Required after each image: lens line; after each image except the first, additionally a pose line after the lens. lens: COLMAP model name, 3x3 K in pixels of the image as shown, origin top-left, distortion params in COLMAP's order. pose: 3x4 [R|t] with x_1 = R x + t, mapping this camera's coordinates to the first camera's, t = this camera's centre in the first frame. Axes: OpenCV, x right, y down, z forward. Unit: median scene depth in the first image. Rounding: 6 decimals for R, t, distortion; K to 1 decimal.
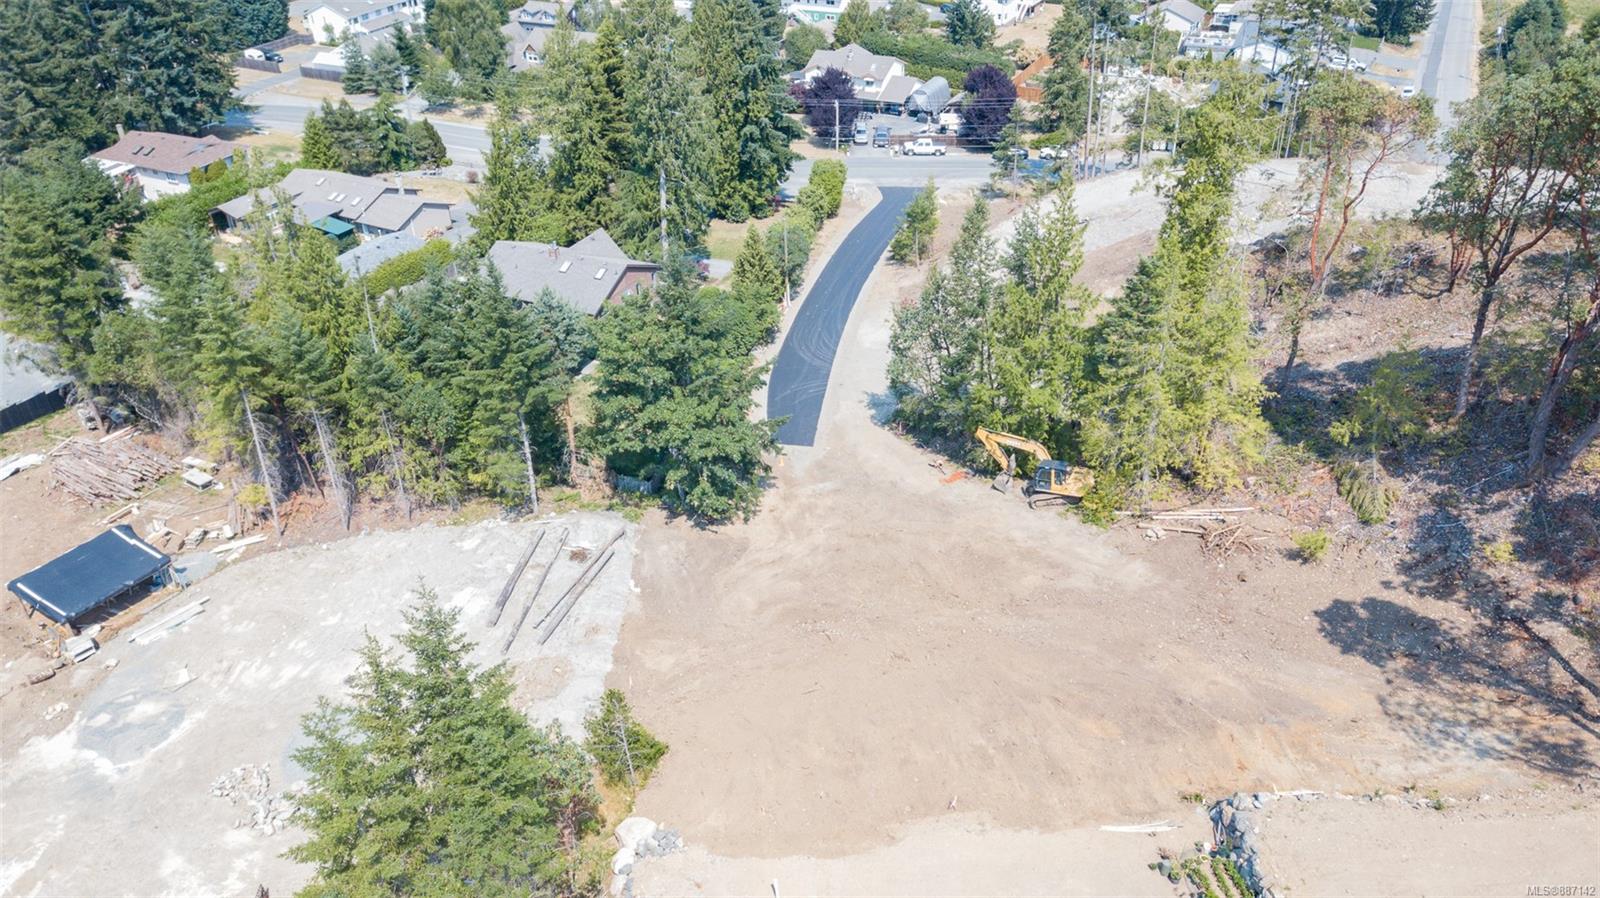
lens RADIAL K [[1199.0, 0, 800.0], [0, 1199.0, 449.0], [0, 0, 1]] dist [0.032763, -0.002474]
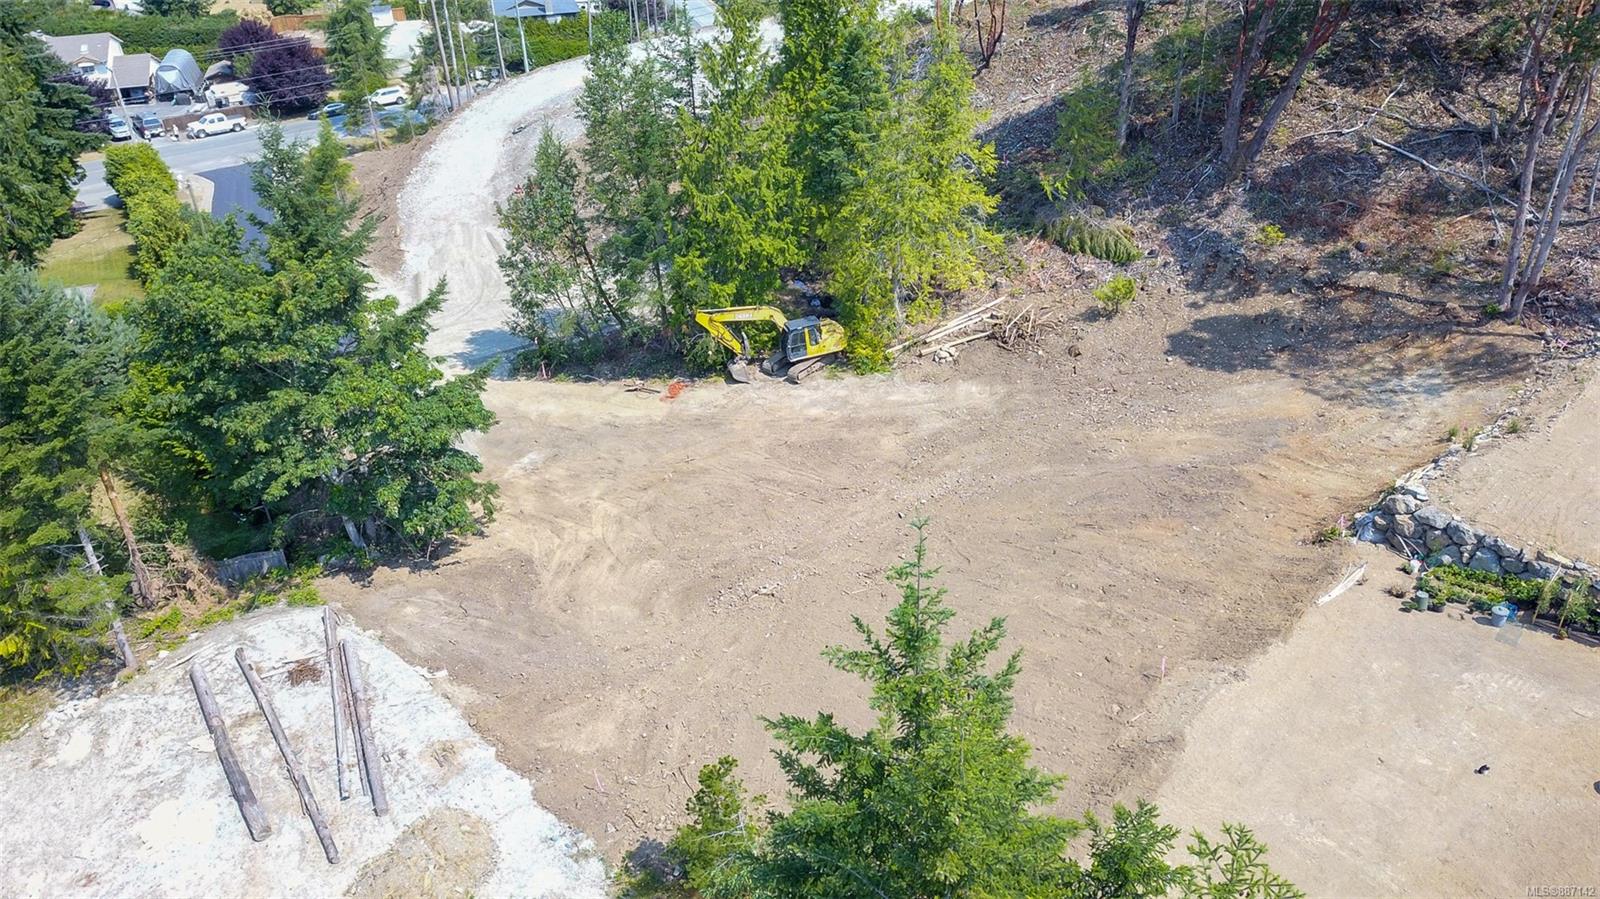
lens RADIAL K [[1194.1, 0, 803.8], [0, 1194.1, 497.6], [0, 0, 1]] dist [0.005258, -0.000410]
pose [[0.754109, -0.364961, 0.546007, -0.276909], [0.351987, 0.926487, 0.133139, 0.015882], [-0.554459, 0.091786, 0.827134, 0.353176]]
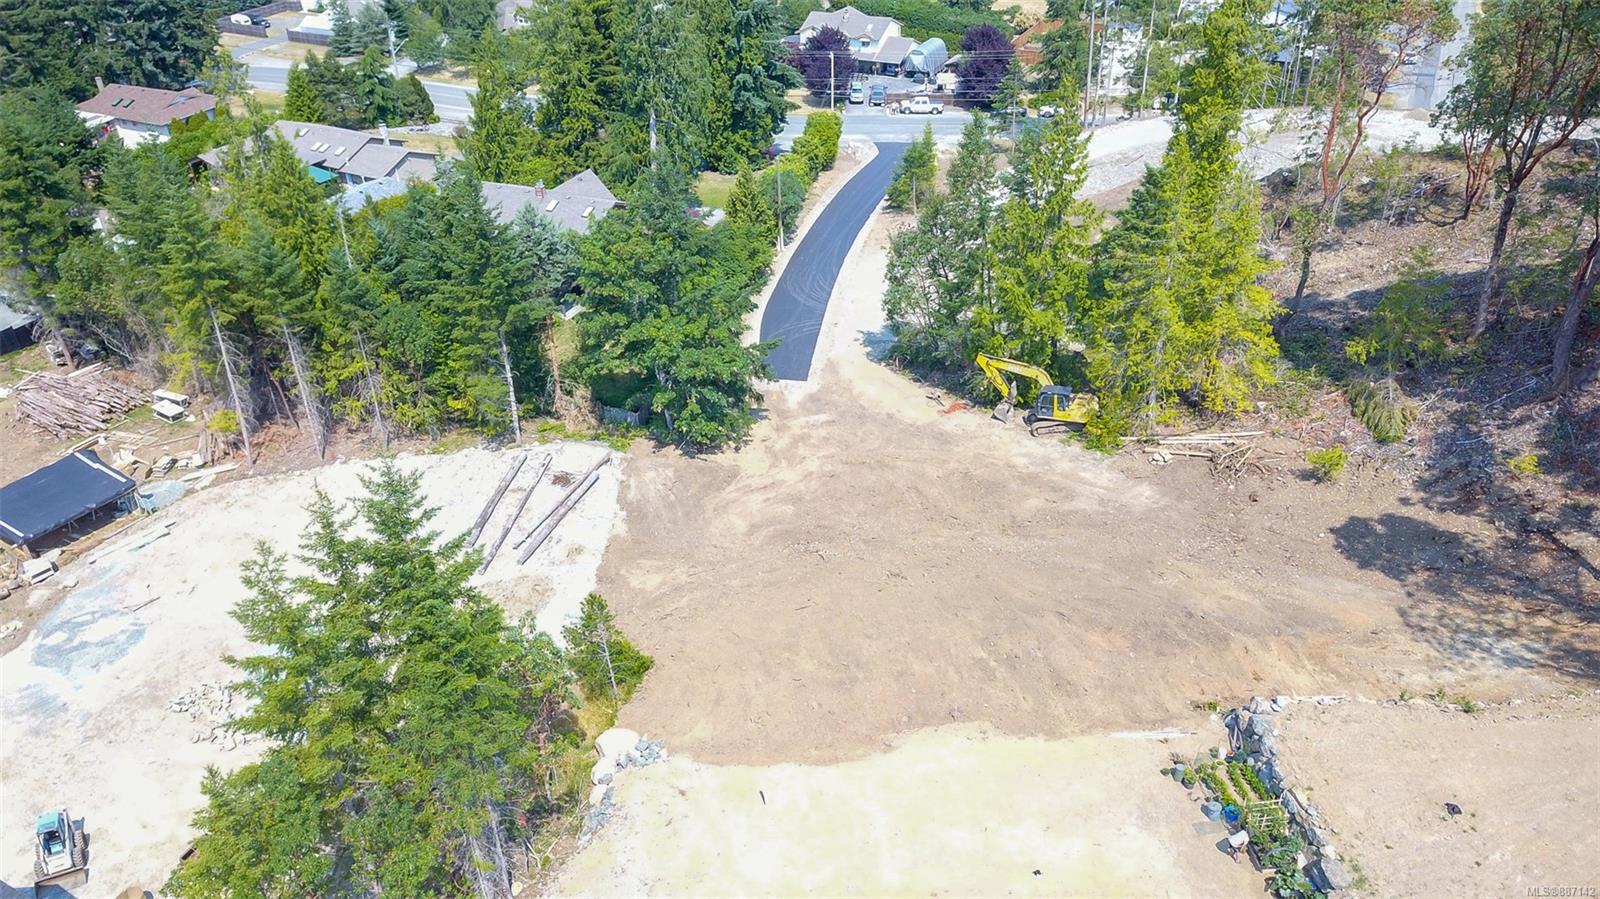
lens RADIAL K [[1198.7, 0, 799.9], [0, 1198.7, 444.4], [0, 0, 1]] dist [0.028826, 0.001695]
pose [[0.999996, -0.000647, 0.002801, 0.003025], [0.000647, 1.000000, -0.000143, 0.058161], [-0.002800, 0.000145, 0.999996, 0.039009]]
